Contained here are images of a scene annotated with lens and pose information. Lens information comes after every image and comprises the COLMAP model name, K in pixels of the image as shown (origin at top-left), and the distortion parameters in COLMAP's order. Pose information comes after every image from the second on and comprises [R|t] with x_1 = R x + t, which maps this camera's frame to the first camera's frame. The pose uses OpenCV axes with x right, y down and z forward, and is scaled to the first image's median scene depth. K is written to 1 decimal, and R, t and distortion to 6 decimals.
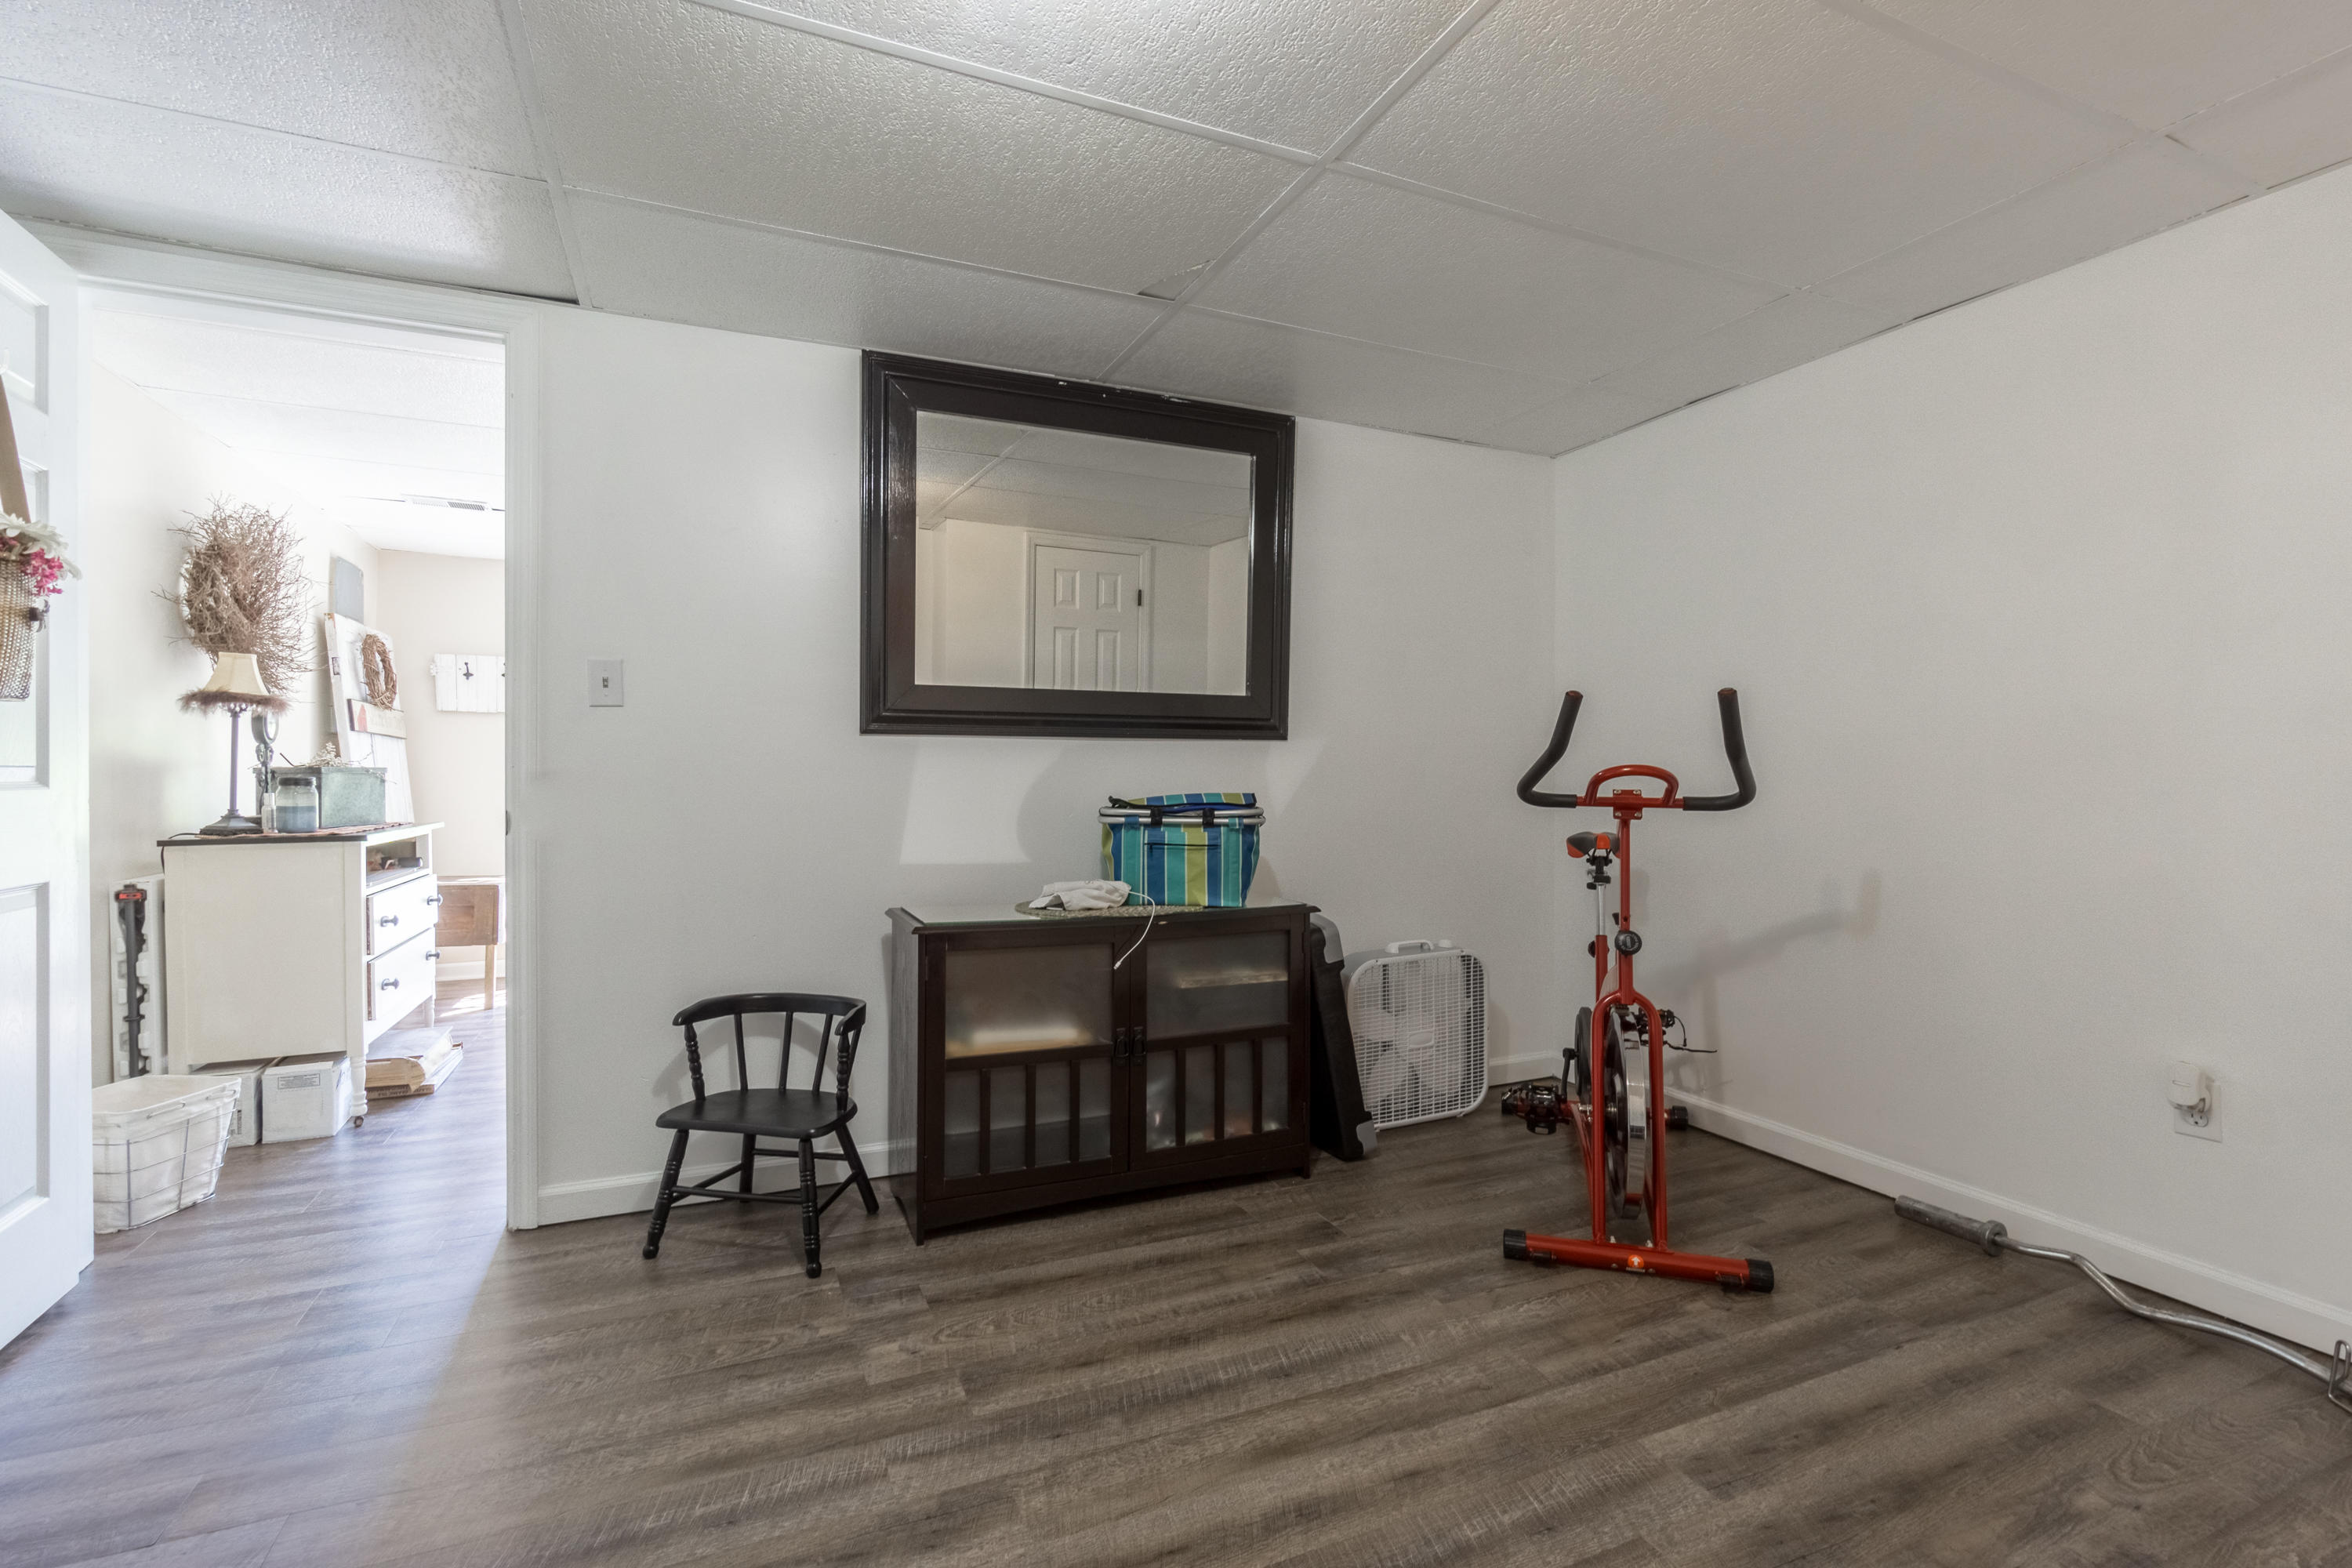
lens RADIAL K [[1009.6, 0, 1176.0], [0, 1009.6, 784.0], [0, 0, 1]] dist [-0.003238, -0.000506]
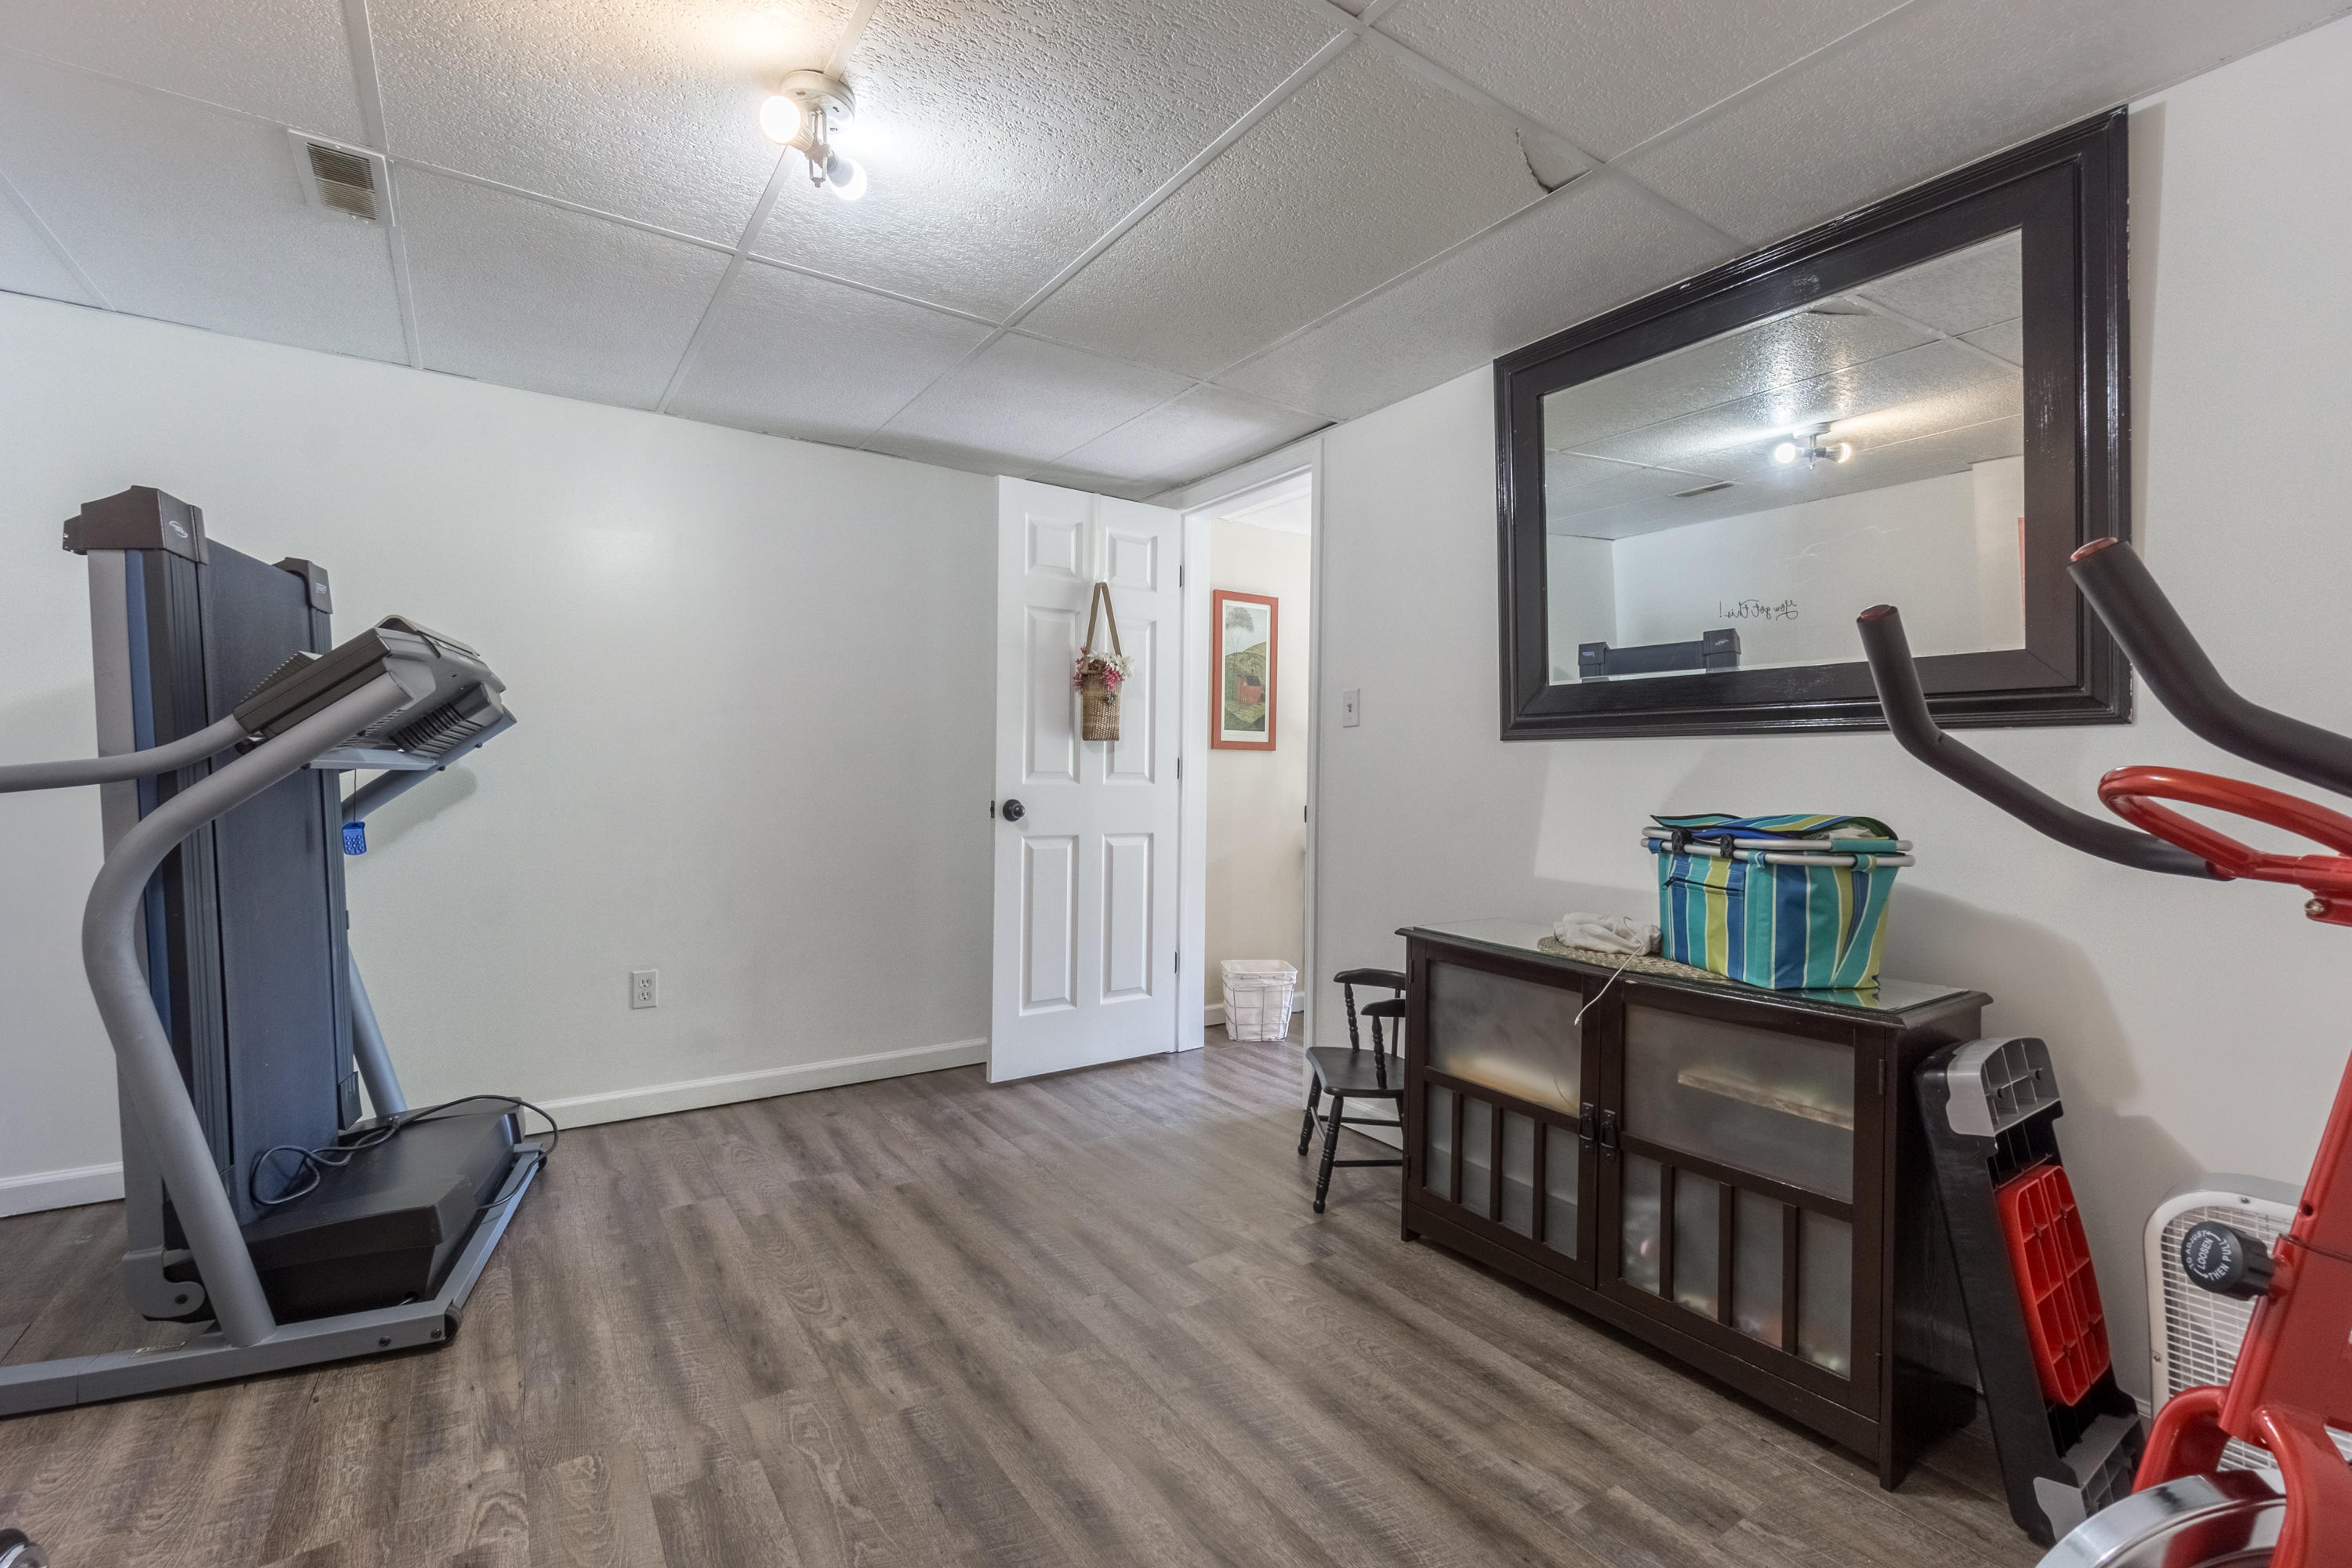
lens RADIAL K [[1076.9, 0, 1181.2], [0, 1076.9, 780.0], [0, 0, 1]] dist [-0.003830, 0.000073]
pose [[0.176347, 0.004088, -0.984319, 0.766758], [-0.022418, 0.999749, 0.000136, -0.005226], [0.984073, 0.022042, 0.176395, 0.566271]]
